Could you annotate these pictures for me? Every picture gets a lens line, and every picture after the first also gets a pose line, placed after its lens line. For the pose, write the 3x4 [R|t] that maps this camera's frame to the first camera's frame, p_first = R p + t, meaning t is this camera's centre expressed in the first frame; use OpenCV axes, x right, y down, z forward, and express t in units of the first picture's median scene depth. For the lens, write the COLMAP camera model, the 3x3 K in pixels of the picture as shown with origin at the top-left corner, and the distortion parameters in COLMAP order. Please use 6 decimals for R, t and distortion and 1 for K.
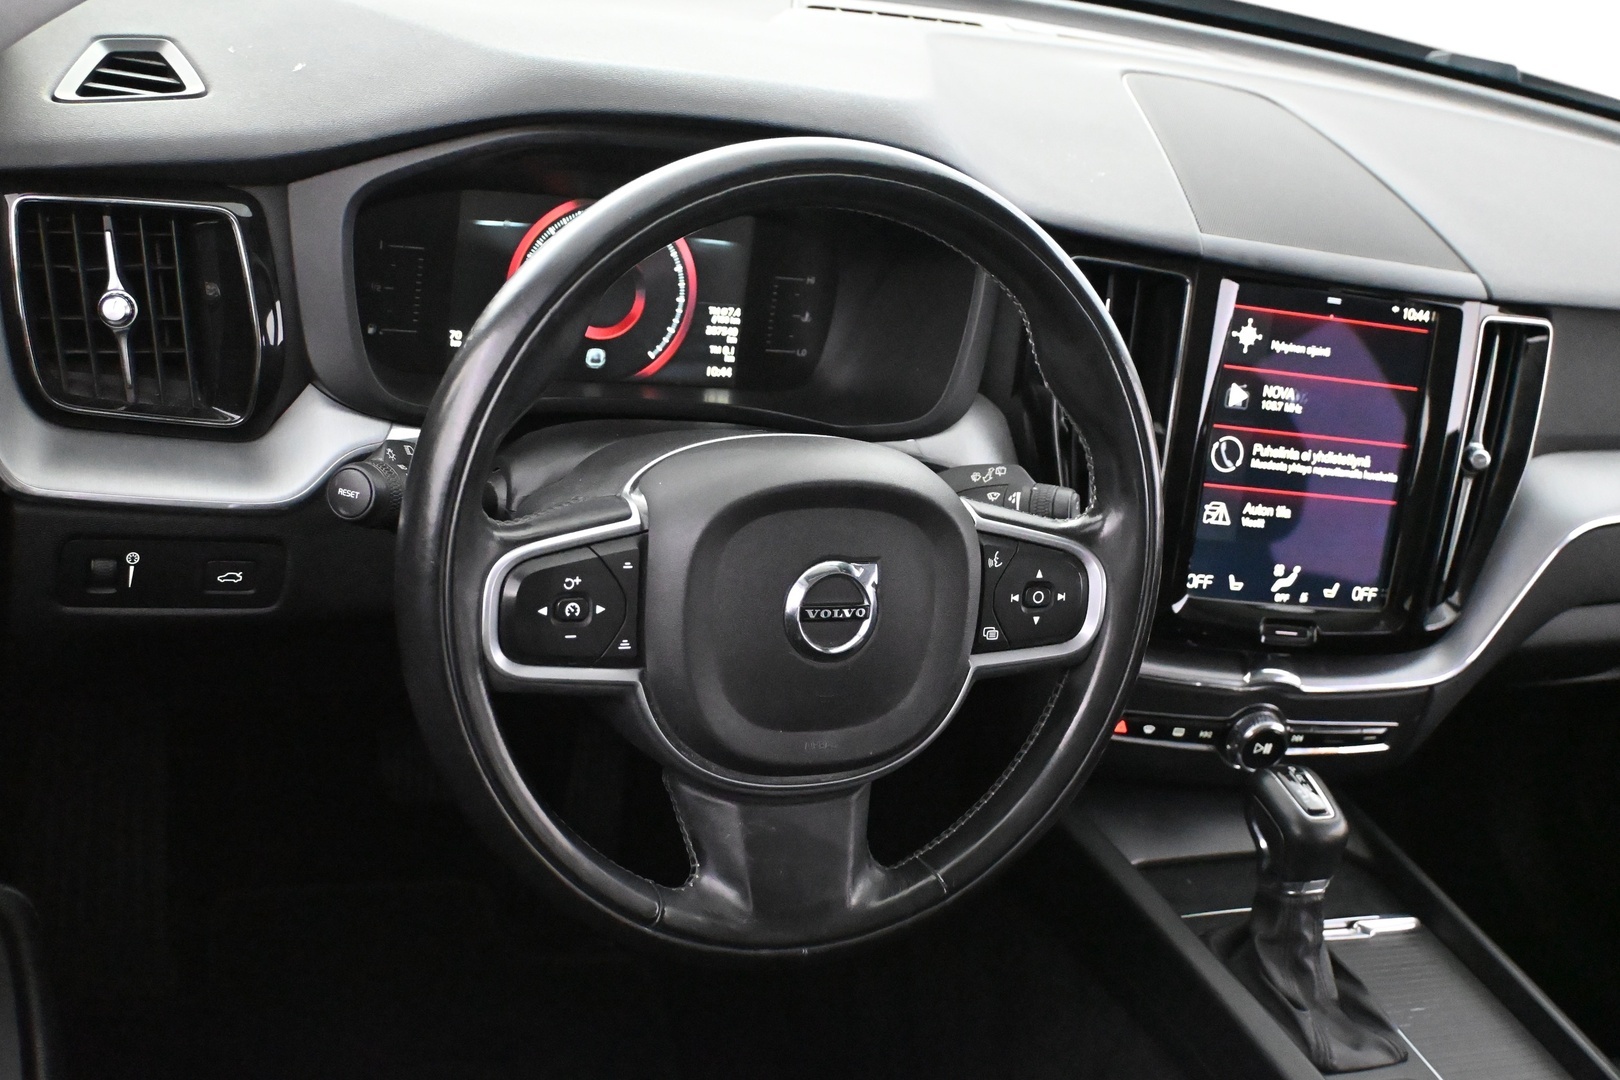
lens RADIAL K [[2004.3, 0, 810.0], [0, 2004.3, 540.0], [0, 0, 1]] dist [0.005925, -0.004804]
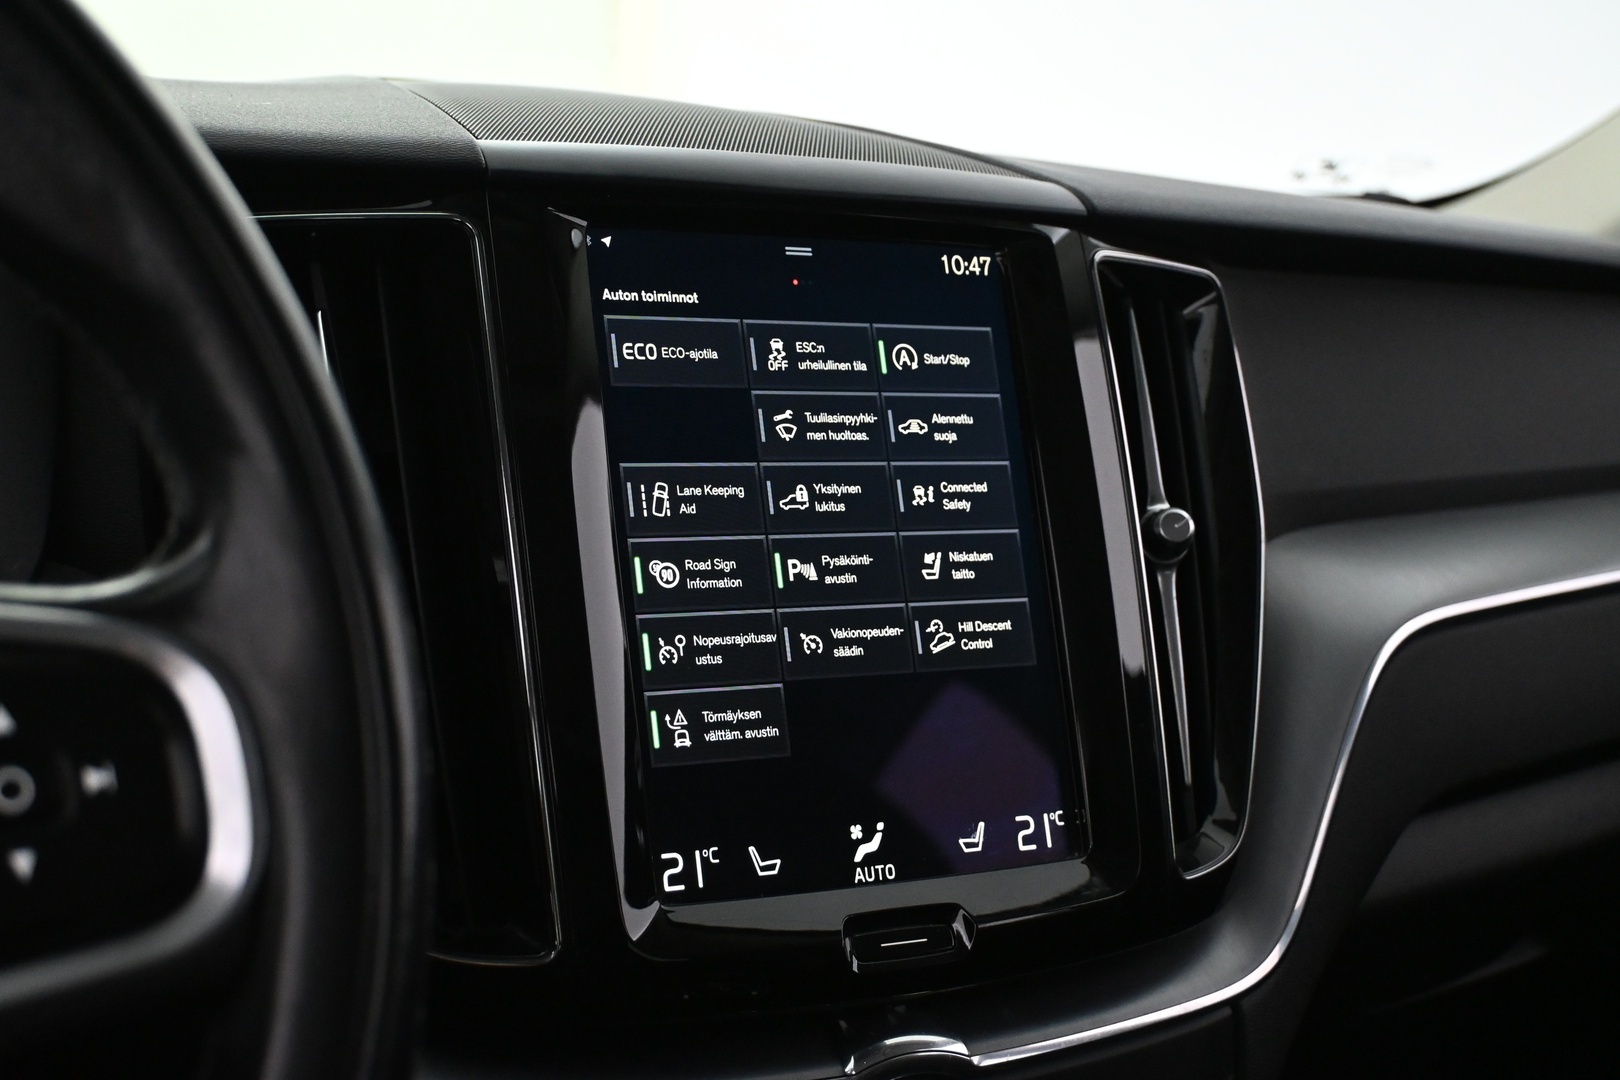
lens RADIAL K [[2089.4, 0, 810.0], [0, 2089.4, 540.0], [0, 0, 1]] dist [-0.009170, -0.000128]
pose [[0.955253, -0.211399, 0.206889, 0.140719], [0.268693, 0.912624, -0.308094, 0.103091], [-0.123681, 0.349897, 0.928588, 0.539624]]
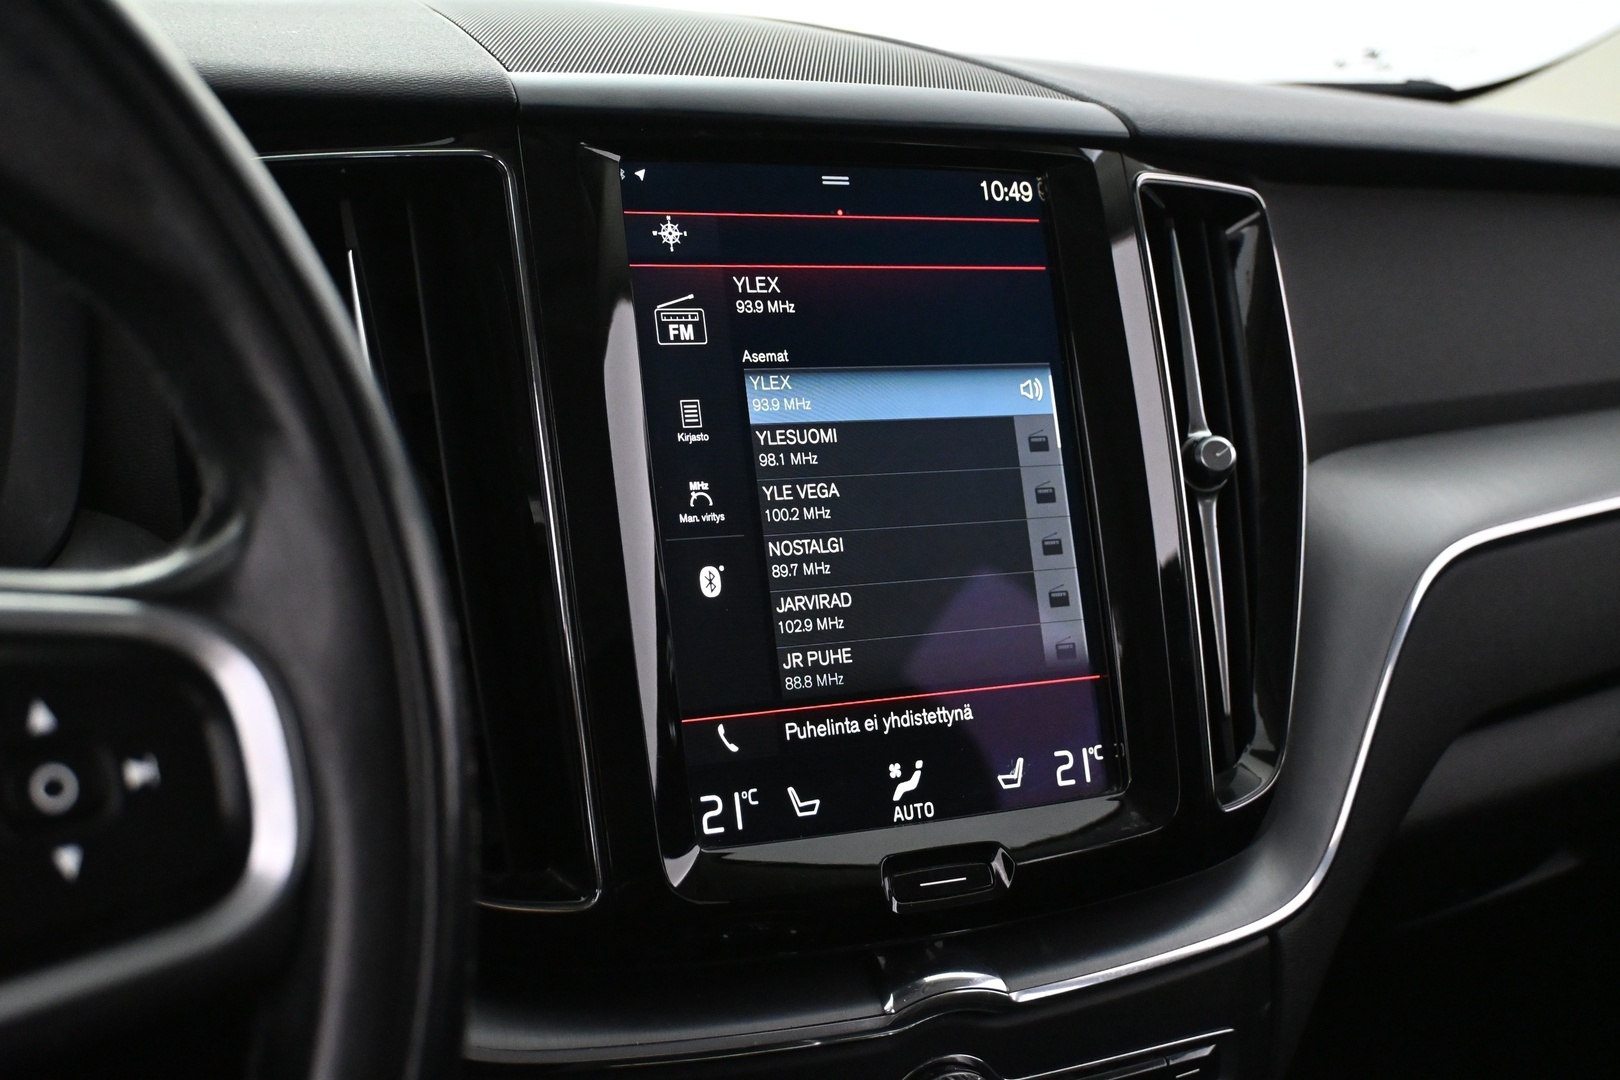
lens RADIAL K [[2089.4, 0, 810.0], [0, 2089.4, 540.0], [0, 0, 1]] dist [-0.009170, -0.000128]
pose [[0.957198, -0.226284, 0.180467, 0.142843], [0.267446, 0.929881, -0.252576, 0.085848], [-0.110659, 0.290031, 0.950598, 0.538957]]
